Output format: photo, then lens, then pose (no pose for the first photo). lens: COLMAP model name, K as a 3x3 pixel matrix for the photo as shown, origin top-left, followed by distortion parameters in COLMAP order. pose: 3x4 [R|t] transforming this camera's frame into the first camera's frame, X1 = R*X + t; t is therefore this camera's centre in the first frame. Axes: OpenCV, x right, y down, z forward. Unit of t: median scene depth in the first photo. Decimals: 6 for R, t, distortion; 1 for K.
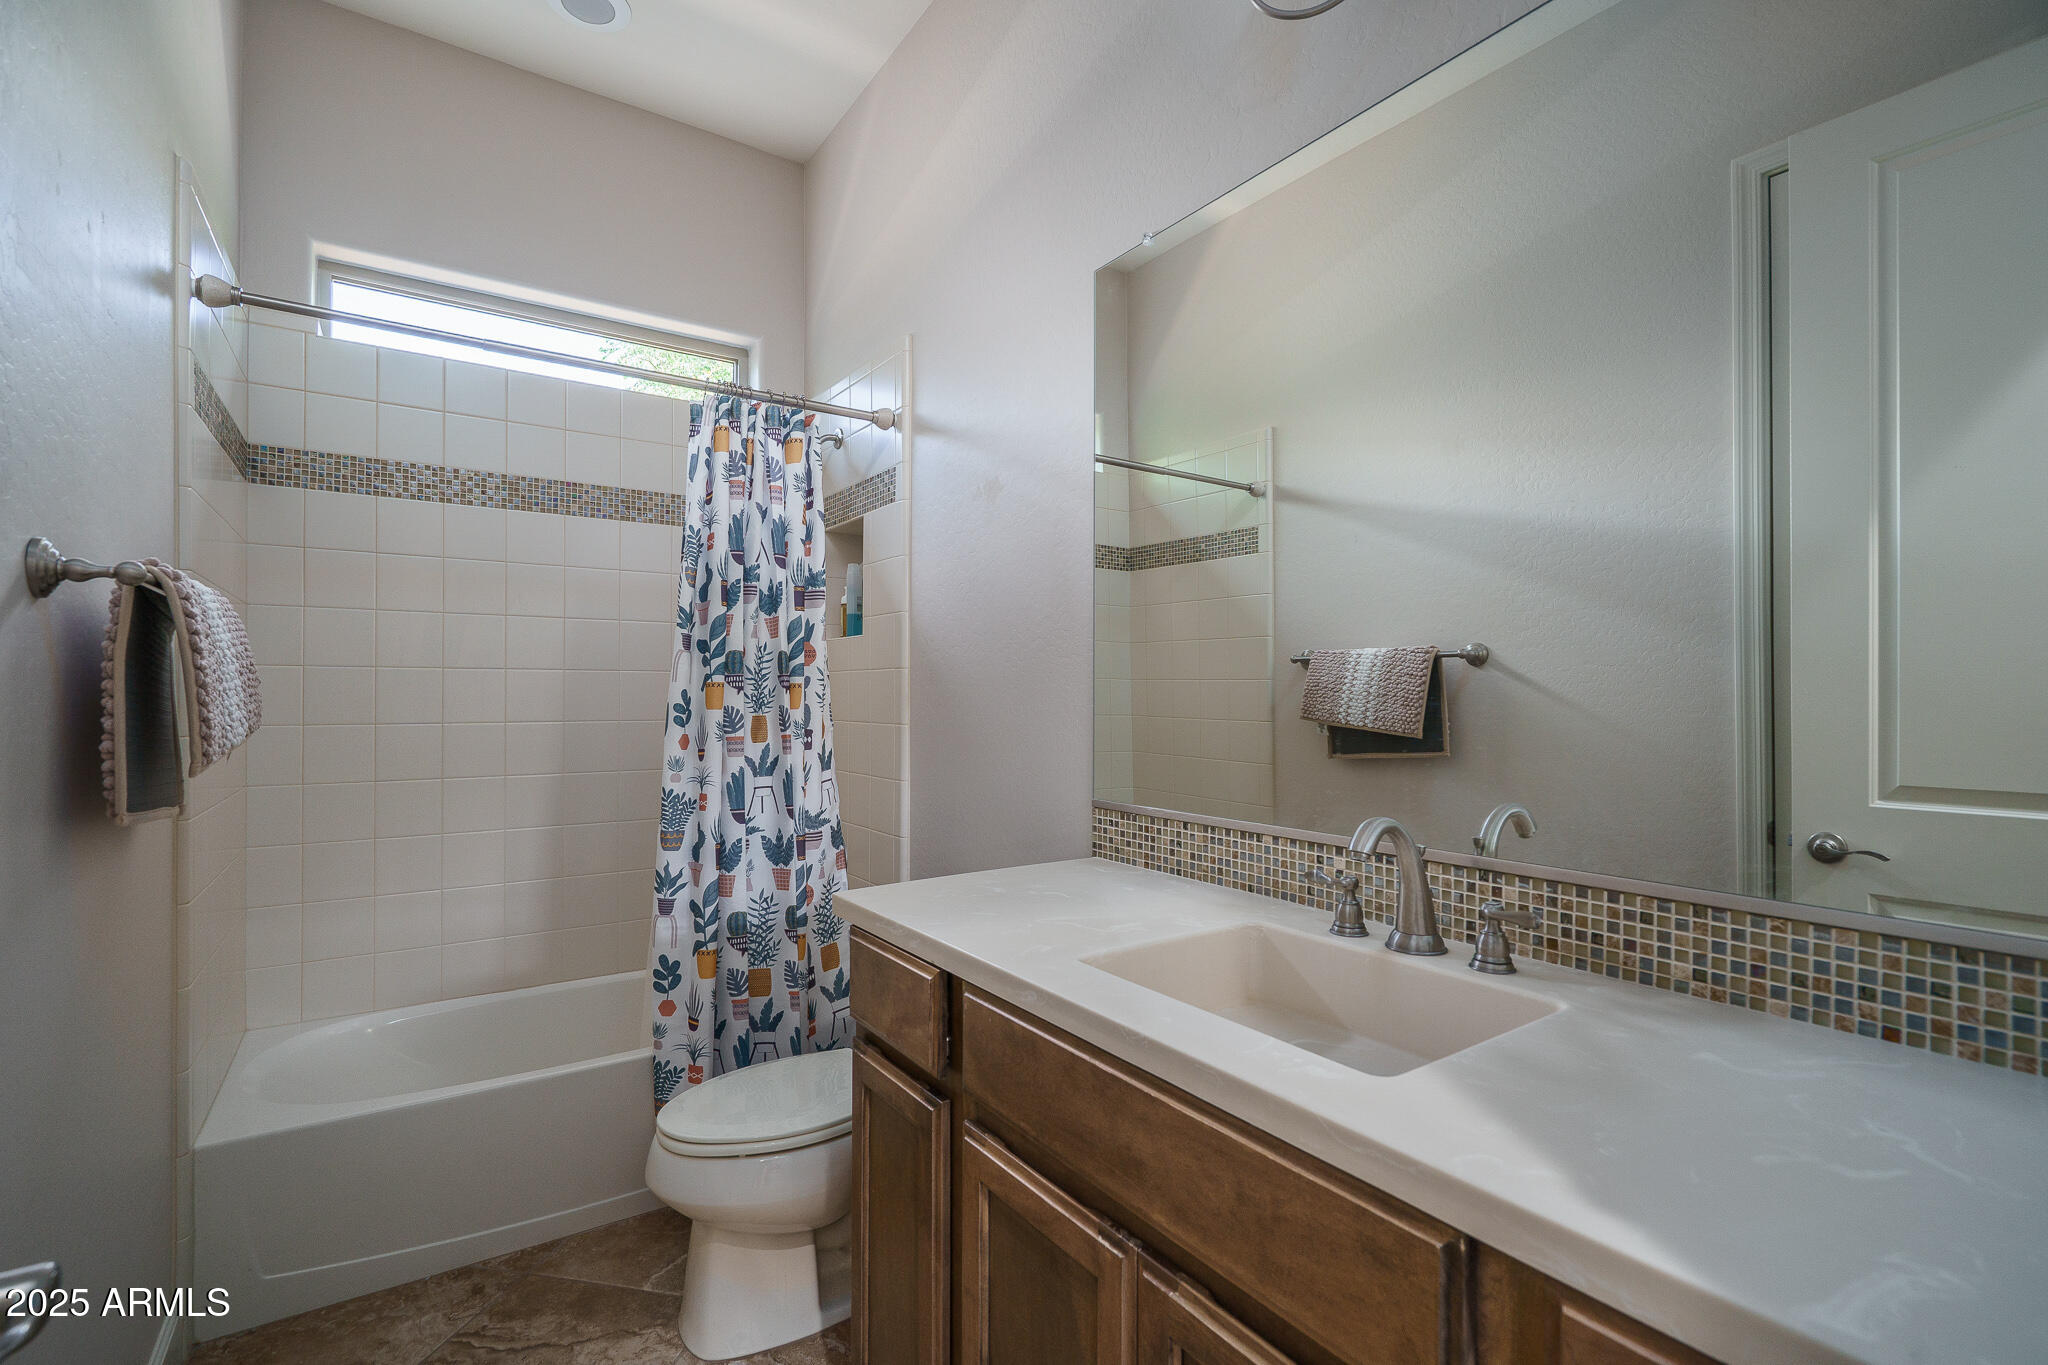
lens RADIAL K [[934.7, 0, 1029.7], [0, 934.7, 692.9], [0, 0, 1]] dist [-0.001882, -0.000221]
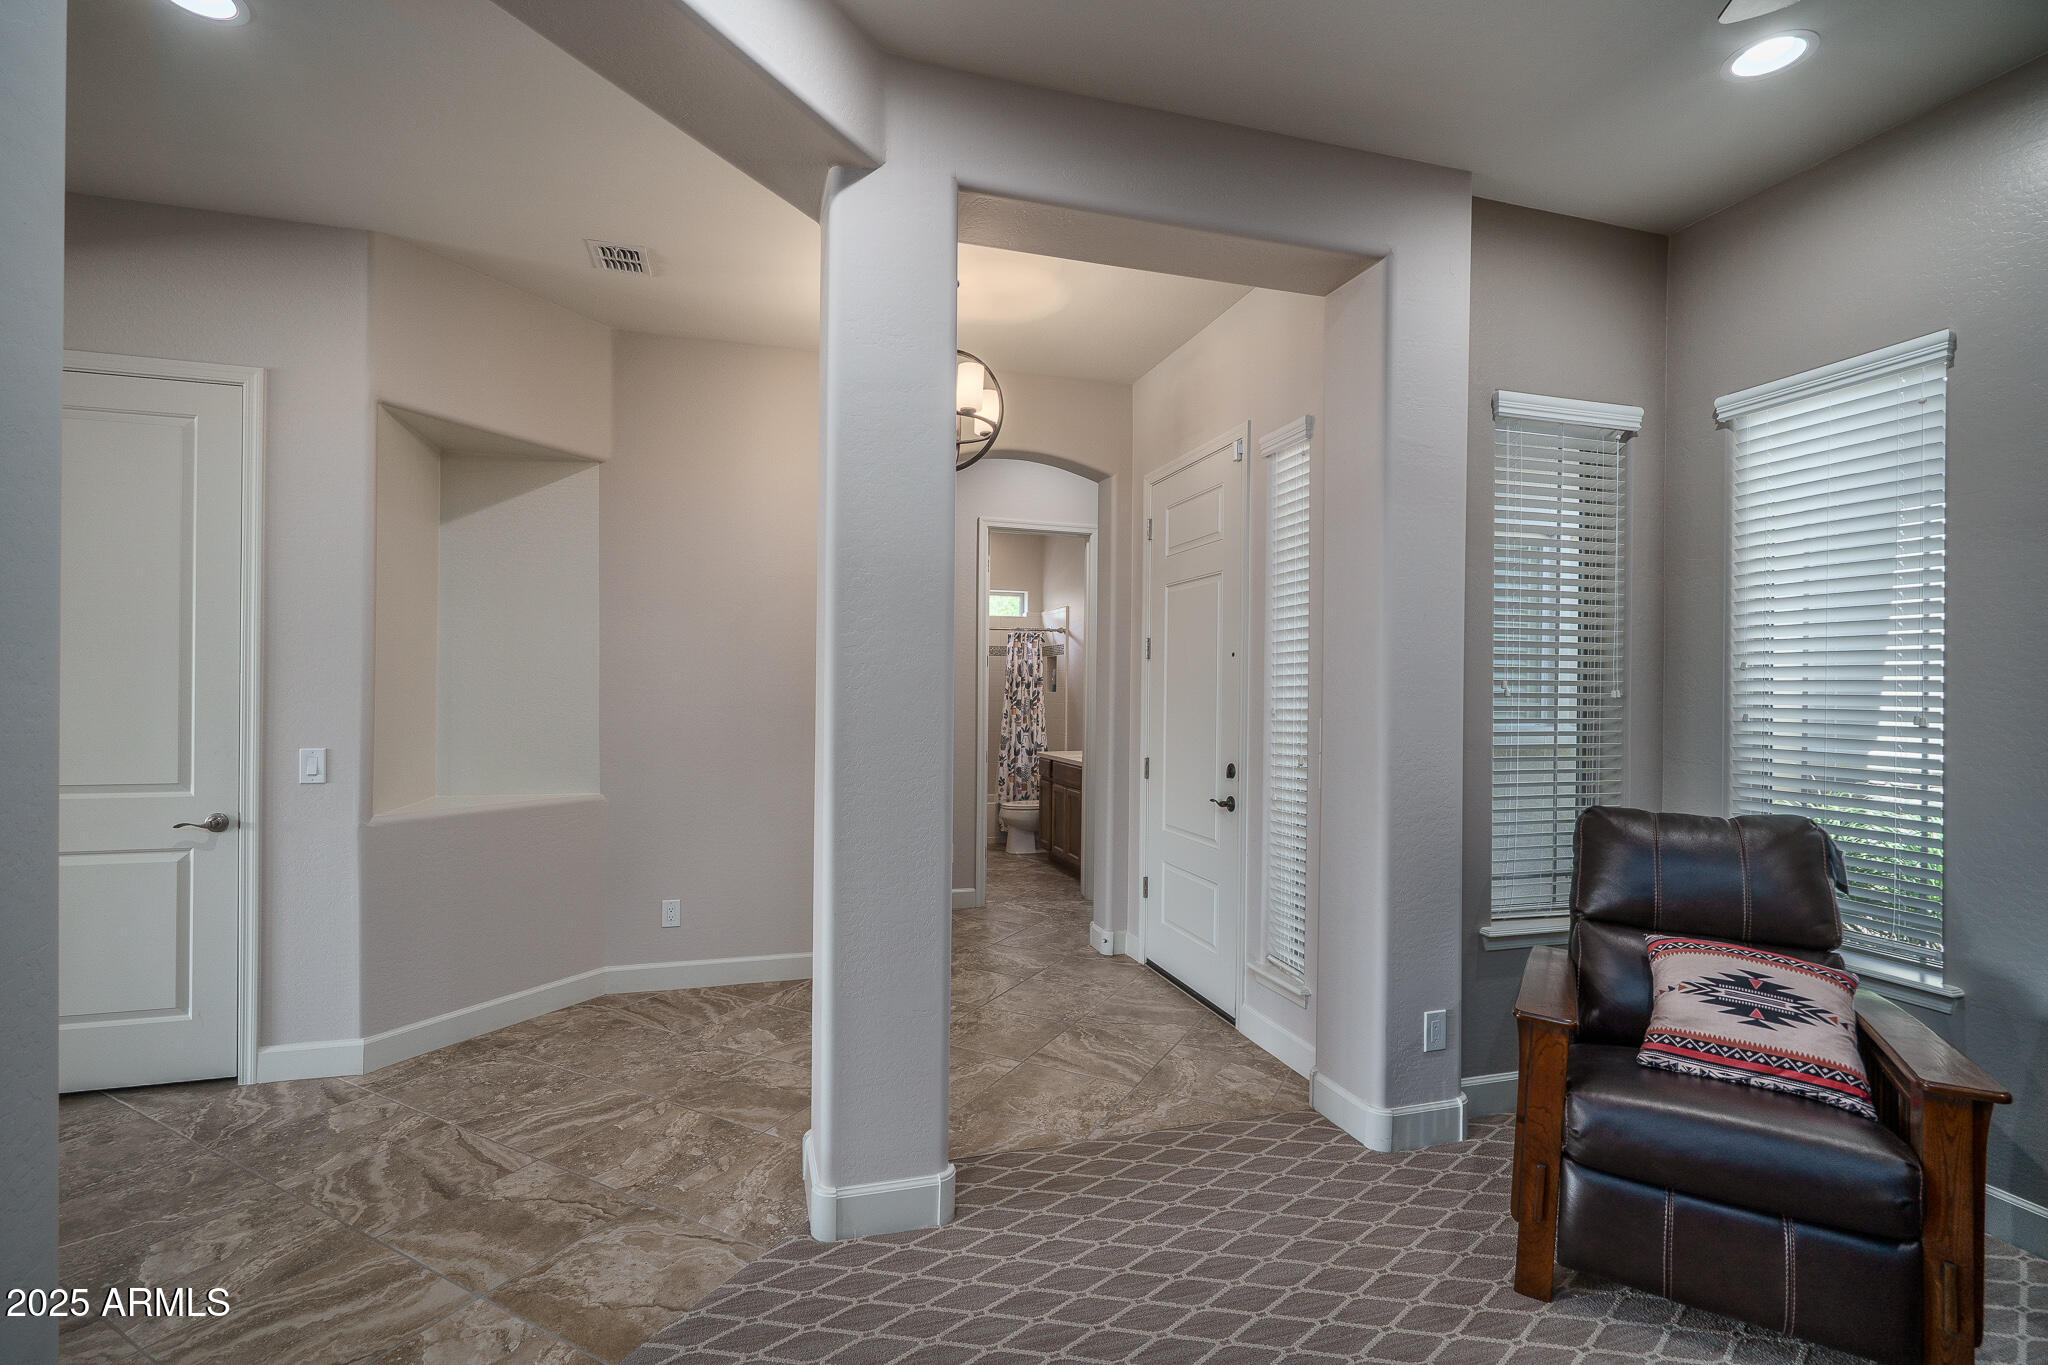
lens RADIAL K [[934.7, 0, 1019.1], [0, 934.7, 695.5], [0, 0, 1]] dist [-0.001882, -0.000221]
pose [[0.956082, 0.005802, -0.293043, 0.802366], [-0.007080, 0.999969, -0.003299, -0.047344], [0.293015, 0.005229, 0.956094, -2.644726]]
